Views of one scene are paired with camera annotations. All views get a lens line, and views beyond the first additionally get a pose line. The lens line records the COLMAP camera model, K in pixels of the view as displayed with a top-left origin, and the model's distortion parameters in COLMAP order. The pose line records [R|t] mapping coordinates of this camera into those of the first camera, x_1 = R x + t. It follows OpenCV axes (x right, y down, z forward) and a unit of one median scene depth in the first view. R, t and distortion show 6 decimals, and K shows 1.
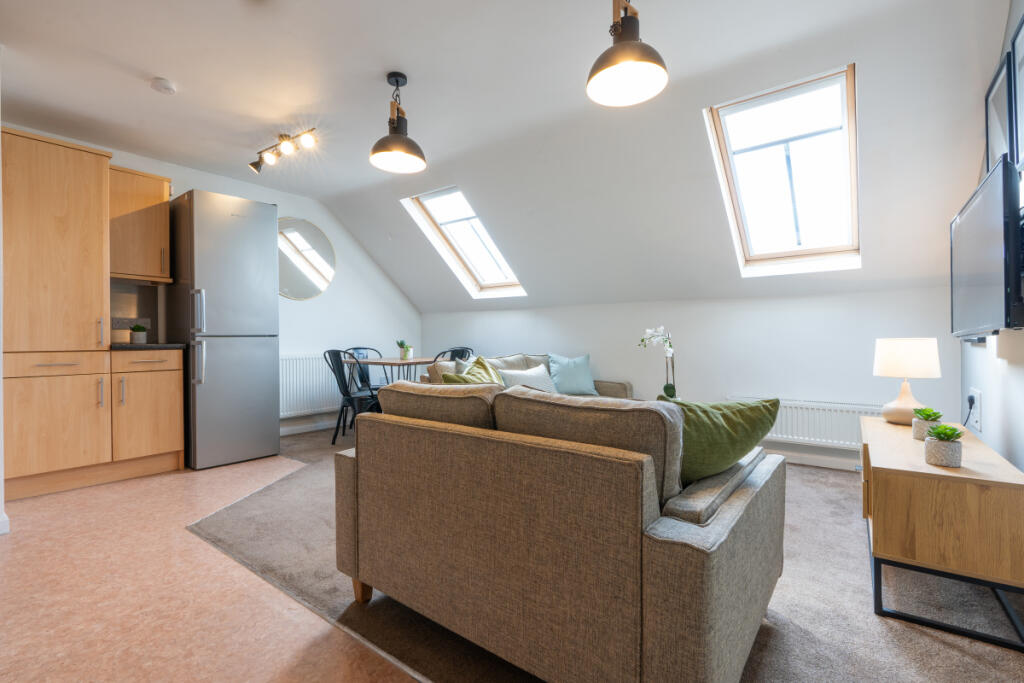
lens RADIAL K [[466.8, 0, 512.0], [0, 466.8, 341.5], [0, 0, 1]] dist [-0.007970, 0.000413]
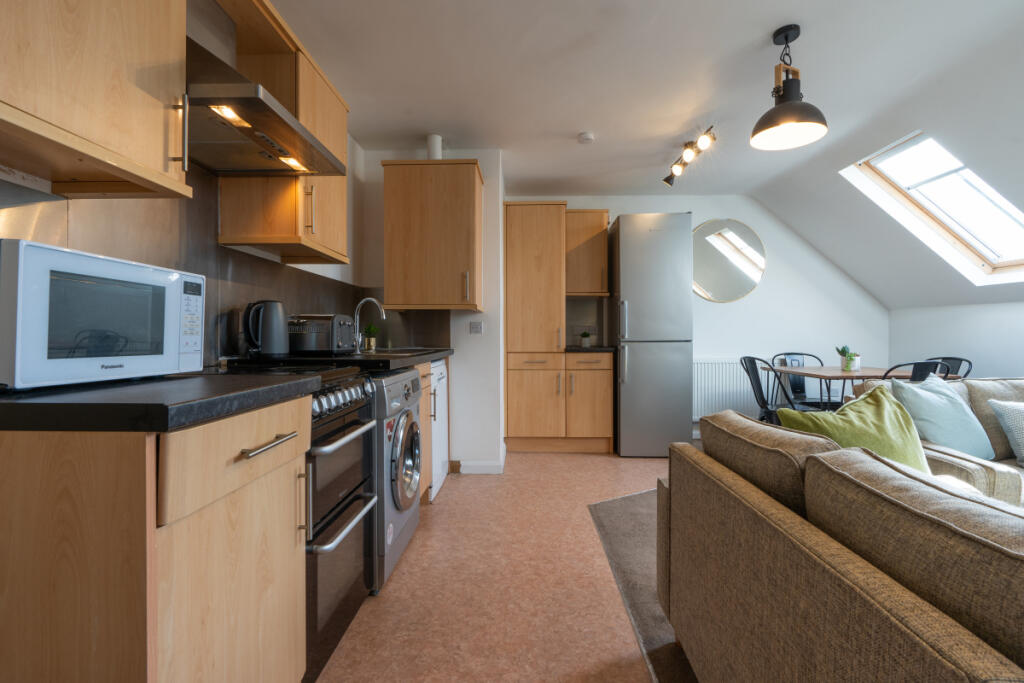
lens RADIAL K [[466.8, 0, 512.0], [0, 466.8, 341.5], [0, 0, 1]] dist [-0.007970, 0.000413]
pose [[0.582613, 0.013436, -0.812639, 0.114201], [-0.005146, 0.999904, 0.012843, -0.026511], [0.812733, -0.003301, 0.582626, 0.105692]]
